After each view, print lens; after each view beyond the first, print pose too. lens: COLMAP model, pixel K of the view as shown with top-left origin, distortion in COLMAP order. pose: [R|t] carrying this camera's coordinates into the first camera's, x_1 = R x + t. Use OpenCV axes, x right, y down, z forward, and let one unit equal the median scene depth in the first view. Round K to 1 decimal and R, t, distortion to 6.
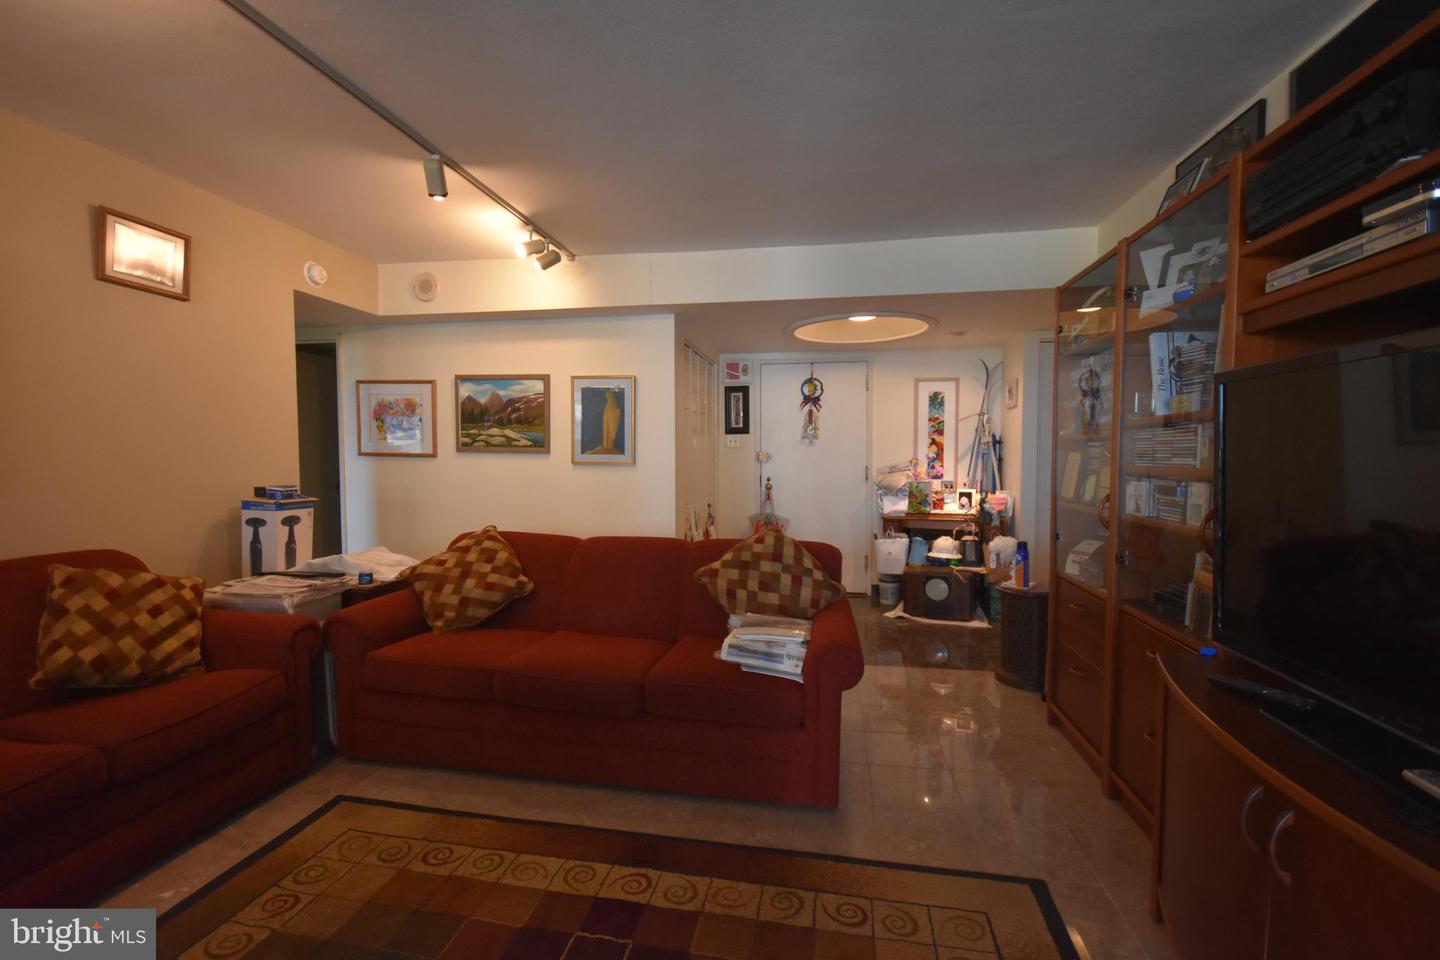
lens RADIAL K [[624.6, 0, 727.1], [0, 624.6, 477.7], [0, 0, 1]] dist [-0.001375, -0.000408]
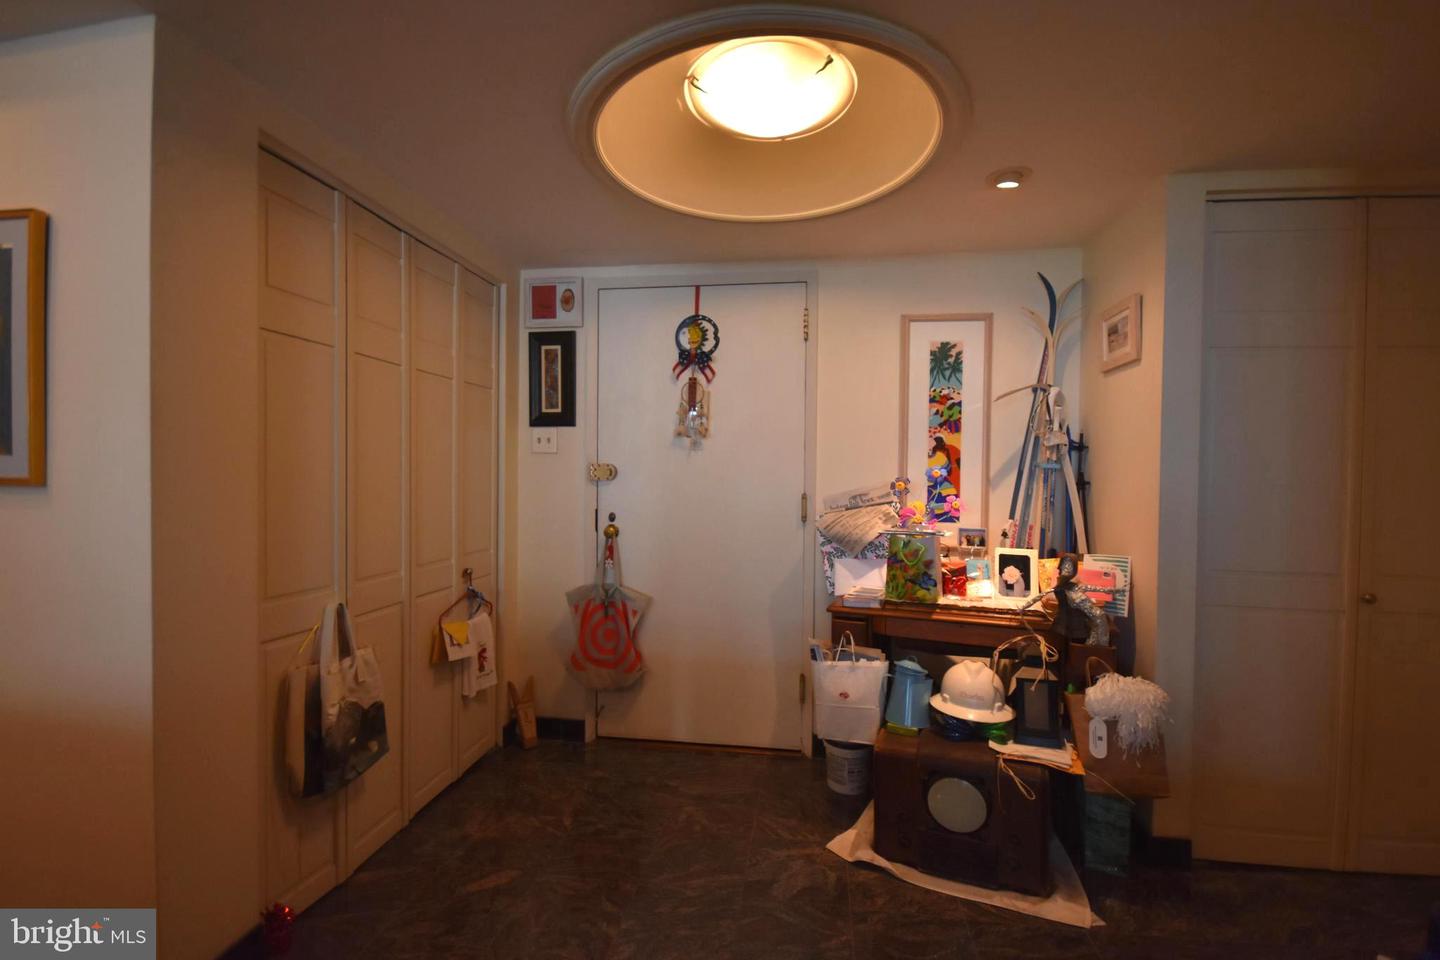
lens RADIAL K [[636.3, 0, 720.0], [0, 636.3, 480.0], [0, 0, 1]] dist [-0.002536, -0.000354]
pose [[0.999692, 0.012110, 0.021677, 0.152287], [-0.011500, 0.999541, -0.028020, -0.014777], [-0.022006, 0.027762, 0.999372, 0.520209]]
